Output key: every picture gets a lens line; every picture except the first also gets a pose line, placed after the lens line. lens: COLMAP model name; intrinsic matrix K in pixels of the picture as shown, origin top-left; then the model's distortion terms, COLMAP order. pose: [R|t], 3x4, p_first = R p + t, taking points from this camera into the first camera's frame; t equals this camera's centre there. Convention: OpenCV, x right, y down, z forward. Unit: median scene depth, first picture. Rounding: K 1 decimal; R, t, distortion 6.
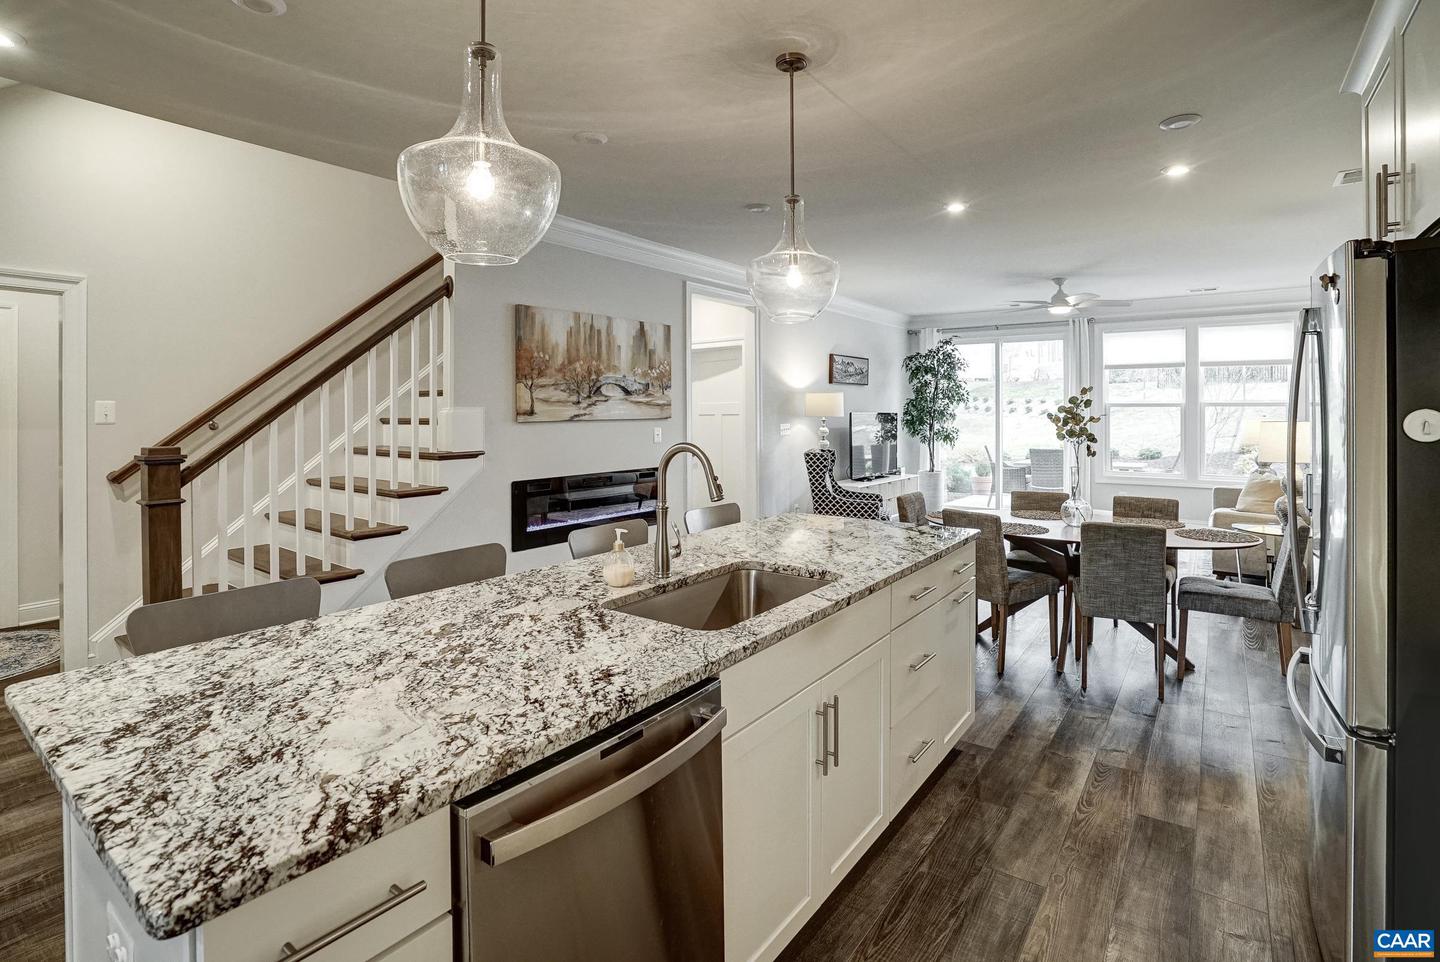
lens RADIAL K [[686.5, 0, 722.6], [0, 686.5, 407.4], [0, 0, 1]] dist [-0.040346, 0.000707]
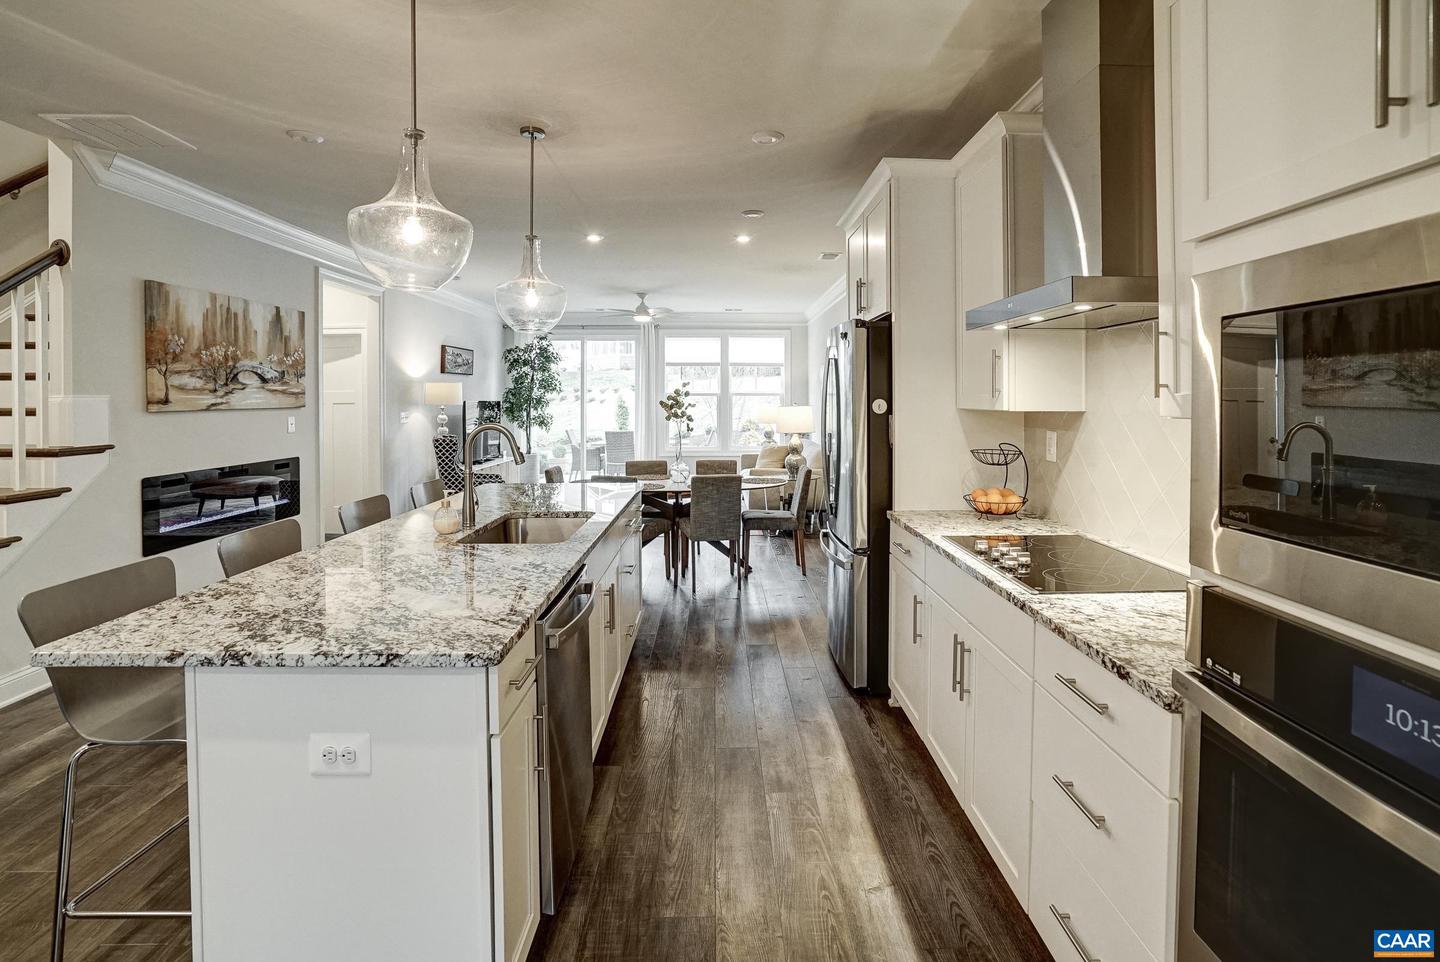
lens RADIAL K [[686.5, 0, 722.6], [0, 686.5, 407.4], [0, 0, 1]] dist [-0.040346, 0.000707]
pose [[0.797247, -0.007830, 0.603603, -0.202164], [-0.002461, 0.999865, 0.016221, -0.000677], [-0.603648, -0.014417, 0.797120, -0.136040]]
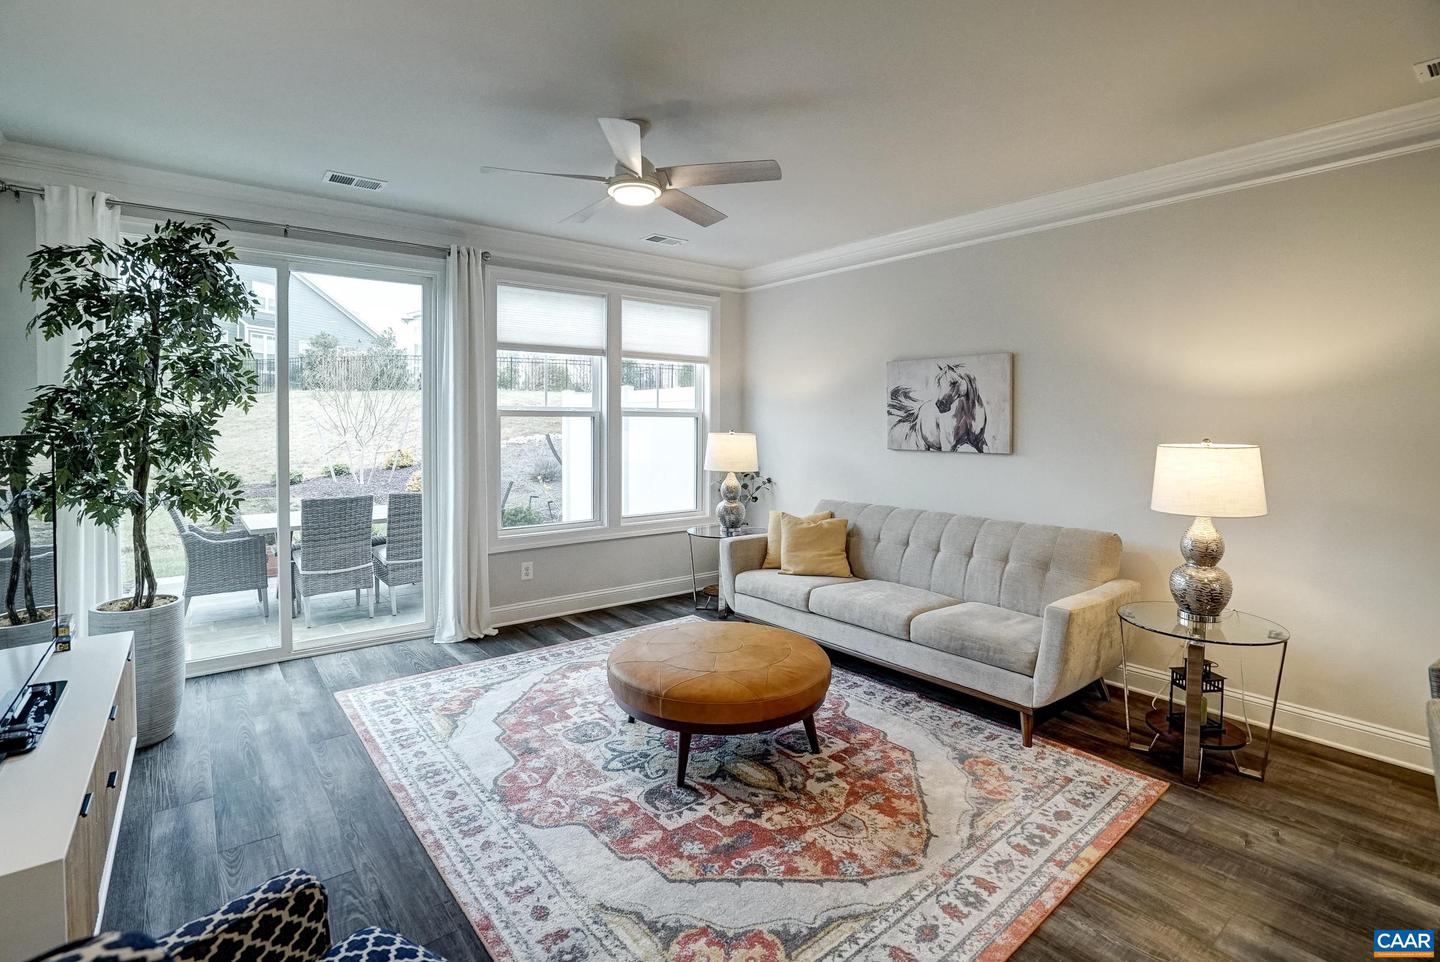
lens RADIAL K [[697.3, 0, 696.7], [0, 697.3, 439.0], [0, 0, 1]] dist [-0.000889, 0.000022]
pose [[0.284740, -0.018453, 0.958427, 0.084246], [-0.003455, 0.999788, 0.020276, 0.009667], [-0.958599, -0.009085, 0.284616, 1.109562]]
